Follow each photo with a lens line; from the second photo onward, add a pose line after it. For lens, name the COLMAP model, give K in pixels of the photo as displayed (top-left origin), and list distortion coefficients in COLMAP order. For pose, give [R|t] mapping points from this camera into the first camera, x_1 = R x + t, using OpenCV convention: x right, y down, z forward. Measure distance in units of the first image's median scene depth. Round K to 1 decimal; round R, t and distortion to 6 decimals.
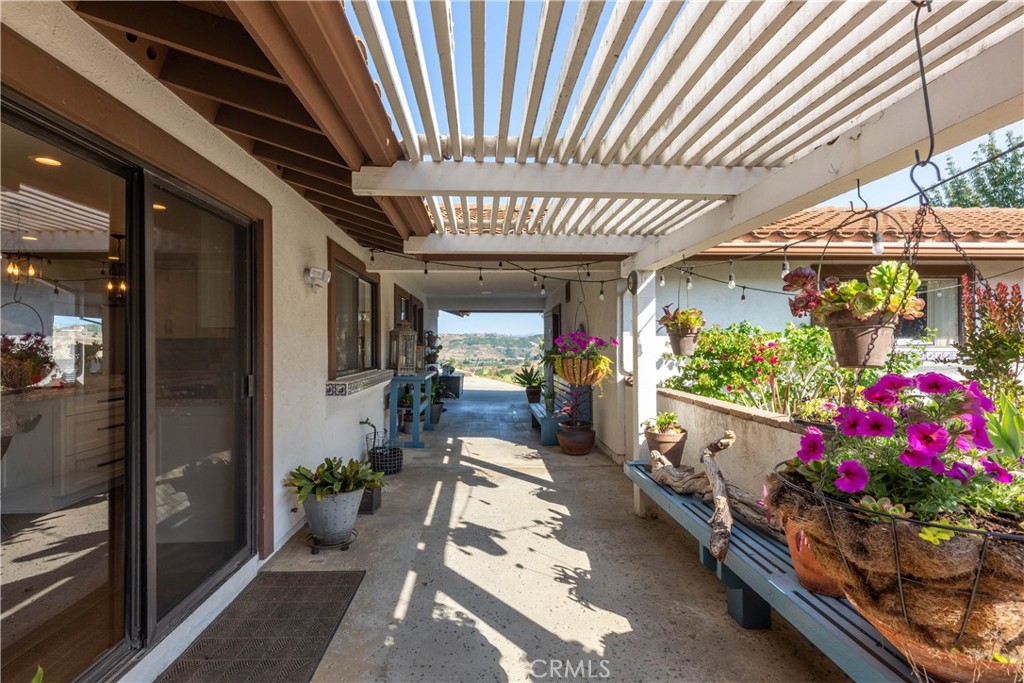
lens RADIAL K [[474.6, 0, 511.0], [0, 474.6, 343.3], [0, 0, 1]] dist [-0.000144, -0.000002]
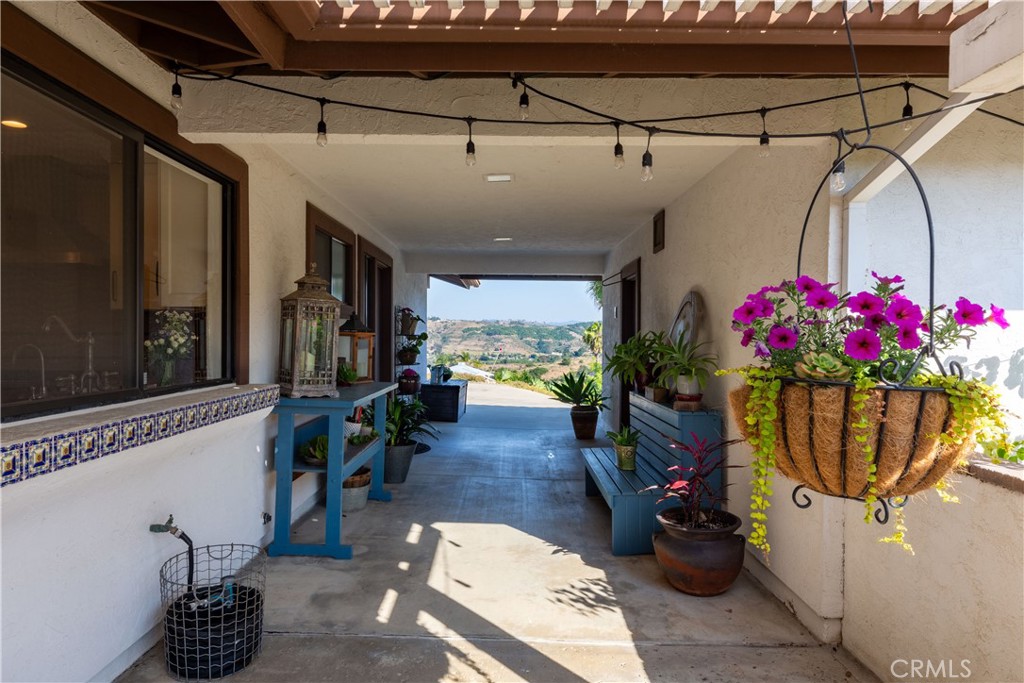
lens RADIAL K [[623.6, 0, 511.6], [0, 623.6, 341.3], [0, 0, 1]] dist [0.002198, 0.000247]
pose [[0.998570, 0.012884, -0.051880, -0.002301], [-0.012255, 0.999848, 0.012430, 0.003963], [0.052032, -0.011776, 0.998576, 0.279600]]
